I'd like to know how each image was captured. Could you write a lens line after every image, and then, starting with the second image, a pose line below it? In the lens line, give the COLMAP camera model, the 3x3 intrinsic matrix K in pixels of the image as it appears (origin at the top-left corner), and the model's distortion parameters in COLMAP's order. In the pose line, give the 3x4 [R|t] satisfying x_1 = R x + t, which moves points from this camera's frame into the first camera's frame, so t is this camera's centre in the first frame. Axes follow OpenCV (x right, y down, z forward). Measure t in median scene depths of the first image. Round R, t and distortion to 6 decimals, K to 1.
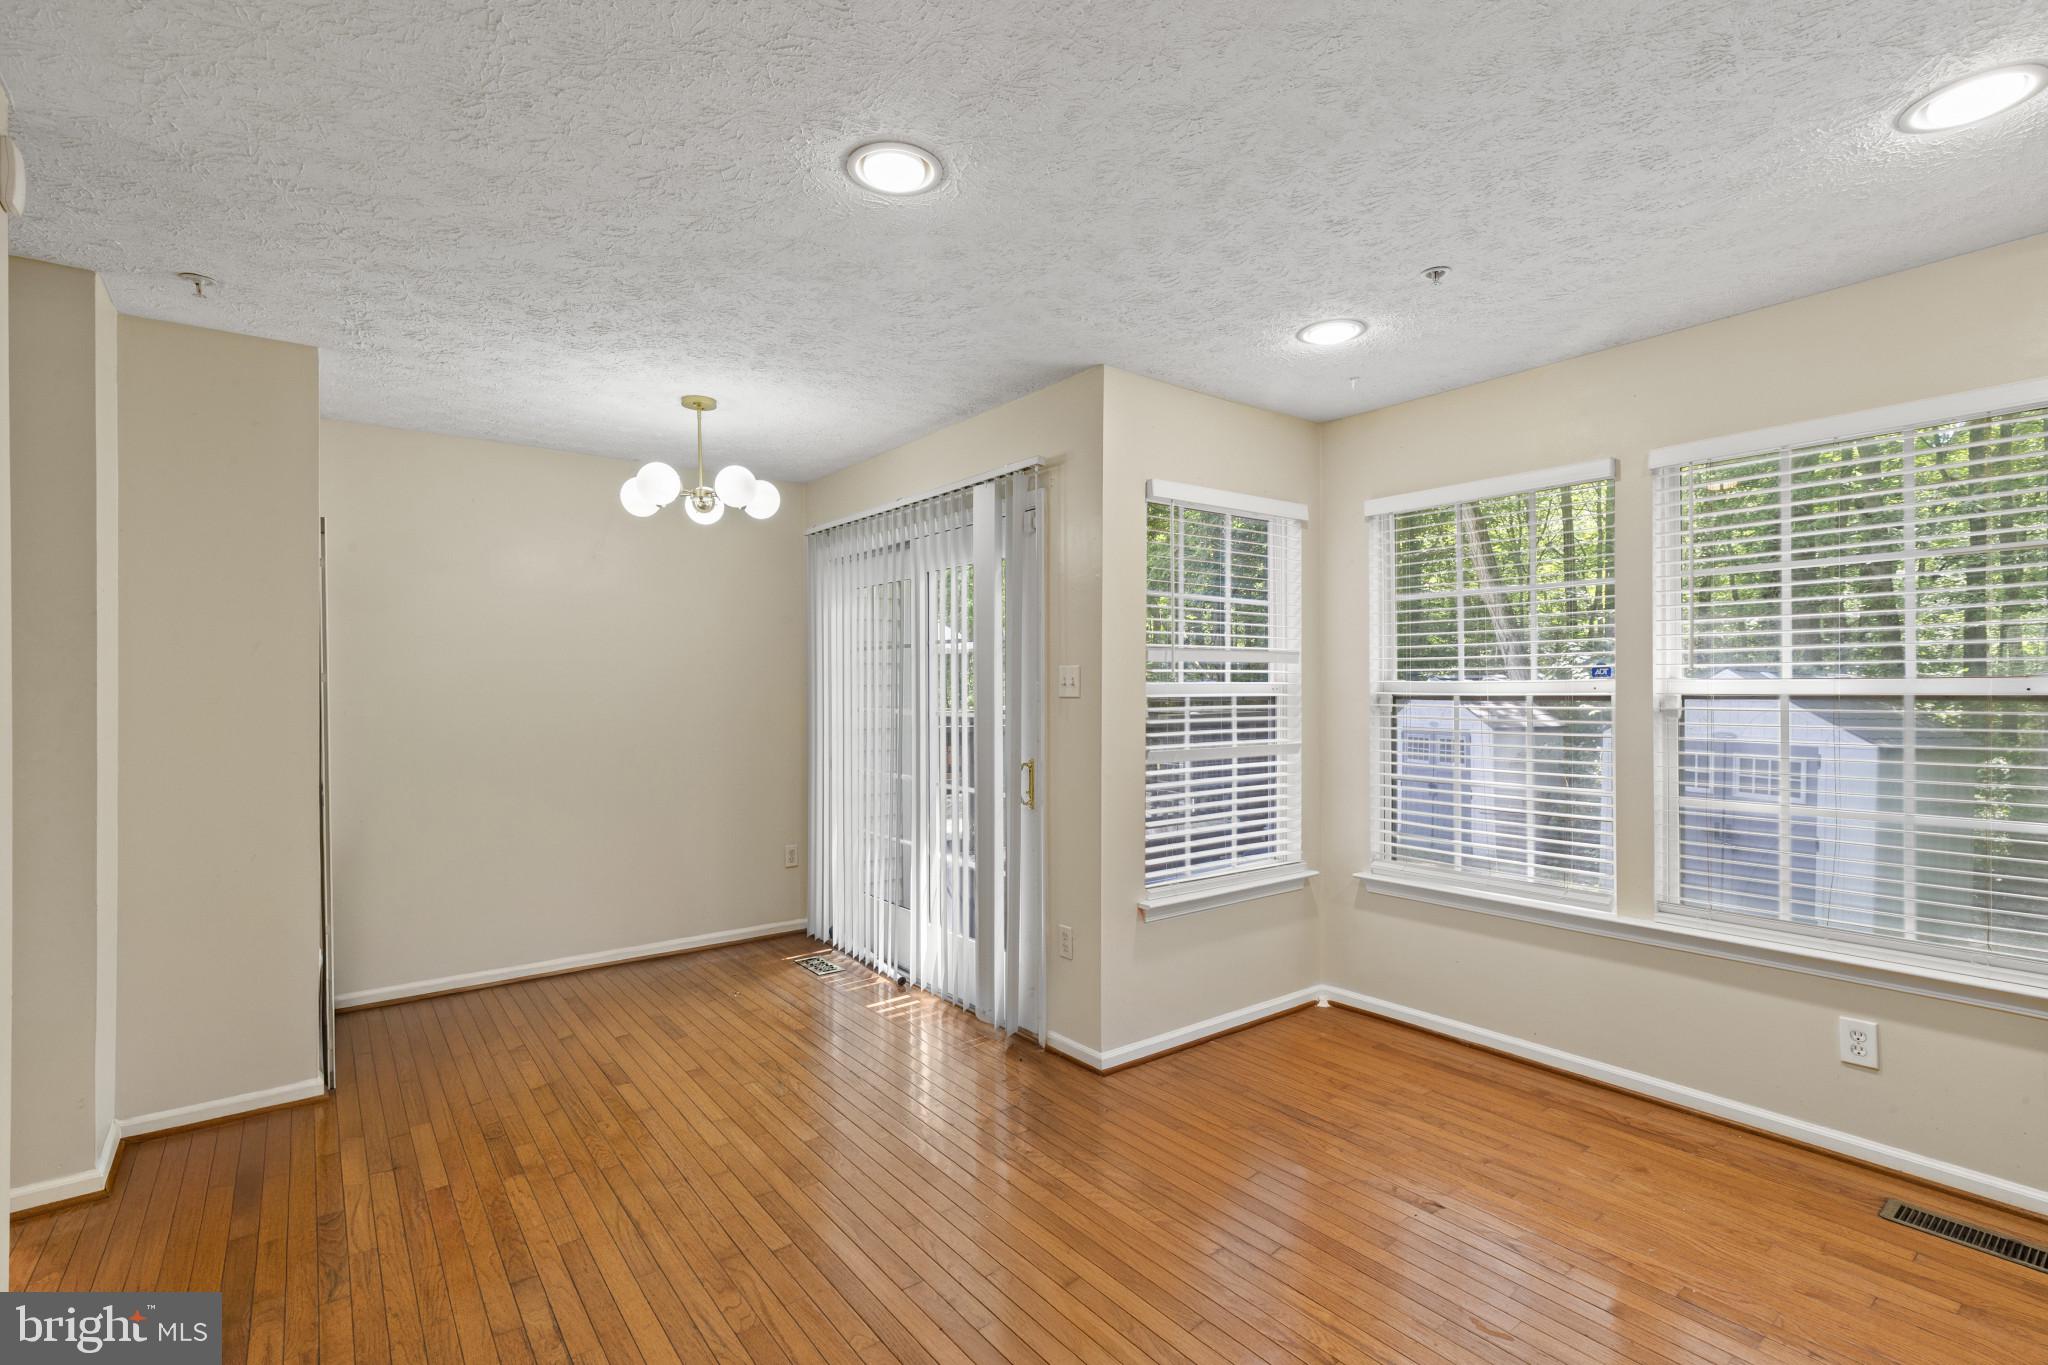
lens RADIAL K [[938.5, 0, 1029.2], [0, 938.5, 694.1], [0, 0, 1]] dist [-0.008924, 0.006145]
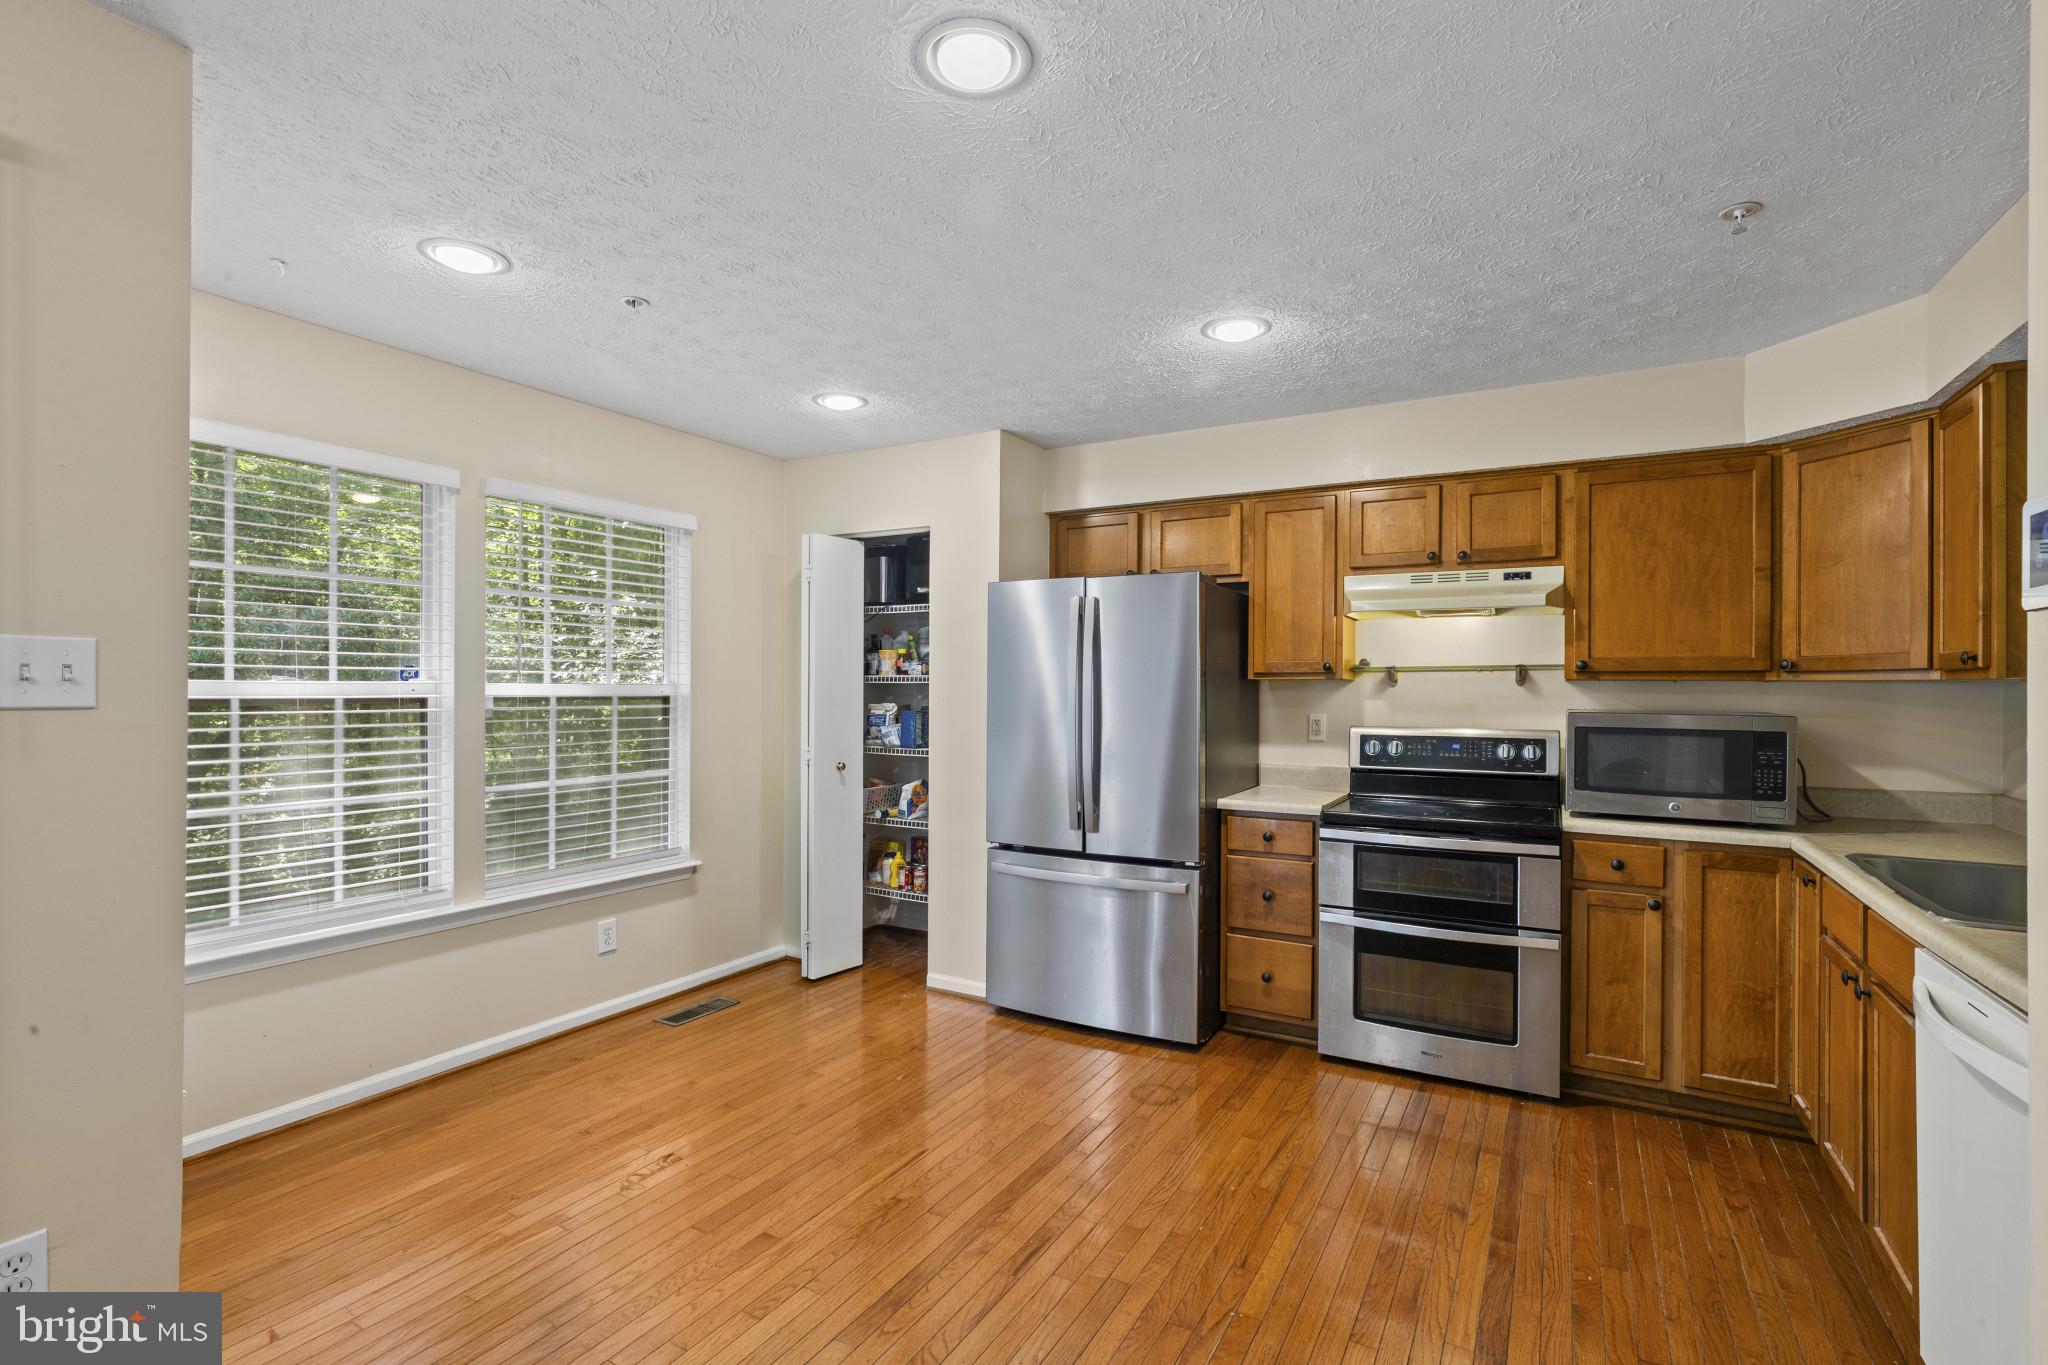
lens RADIAL K [[938.5, 0, 1021.0], [0, 938.5, 691.3], [0, 0, 1]] dist [-0.008924, 0.006145]
pose [[-0.386778, 0.005581, 0.922156, -0.647084], [0.004748, 0.999980, -0.004060, 0.002810], [-0.922161, 0.002808, -0.386797, 0.899868]]
